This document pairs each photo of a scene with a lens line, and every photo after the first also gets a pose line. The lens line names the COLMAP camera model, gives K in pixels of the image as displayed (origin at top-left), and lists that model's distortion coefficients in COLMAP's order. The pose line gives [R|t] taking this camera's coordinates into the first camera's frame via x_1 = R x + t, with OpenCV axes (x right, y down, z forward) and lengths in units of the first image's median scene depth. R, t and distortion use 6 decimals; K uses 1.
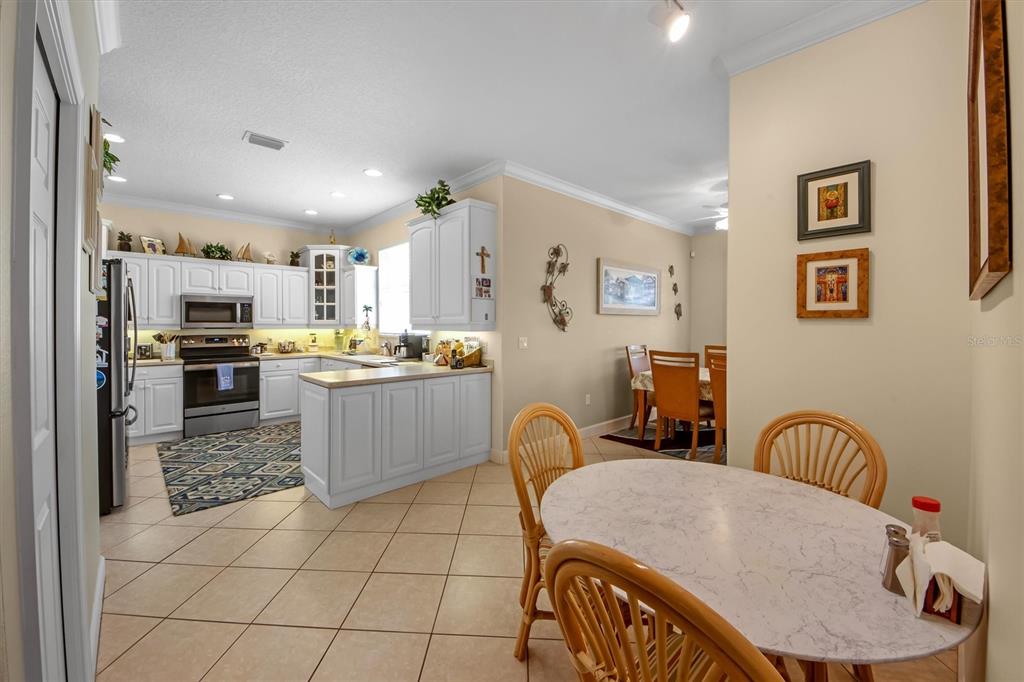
lens RADIAL K [[407.7, 0, 510.2], [0, 407.7, 326.2], [0, 0, 1]] dist [-0.000213, -0.012317]
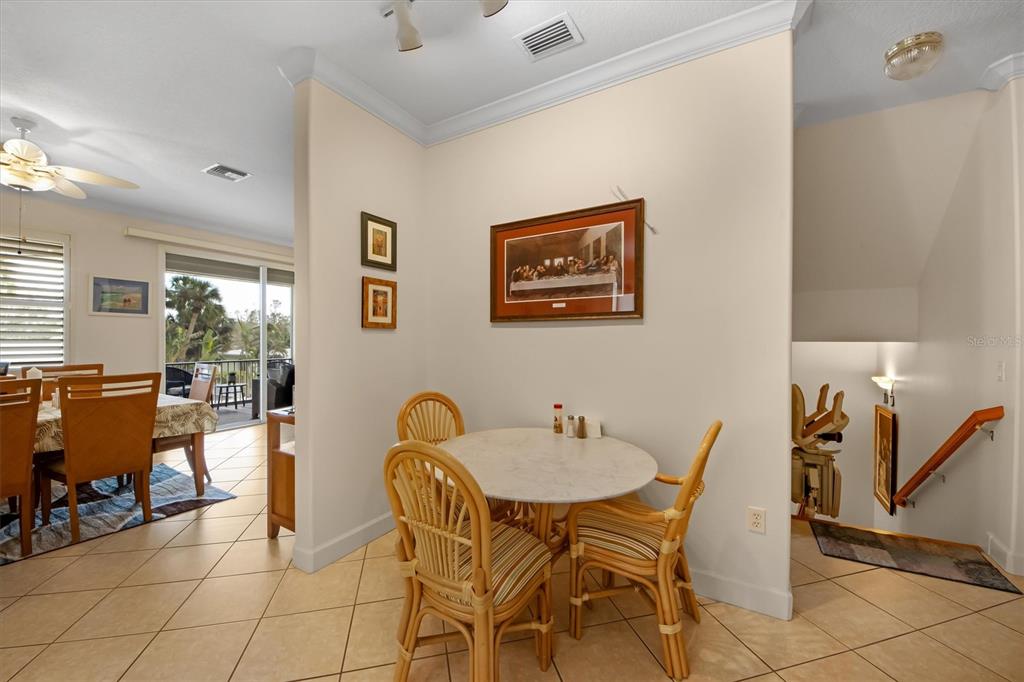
lens RADIAL K [[399.1, 0, 515.3], [0, 399.1, 337.8], [0, 0, 1]] dist [0.000634, -0.011237]
pose [[-0.281733, -0.006392, 0.959472, -0.609508], [0.002938, 0.999967, 0.007524, 0.003080], [-0.959488, 0.004939, -0.281705, 0.932259]]
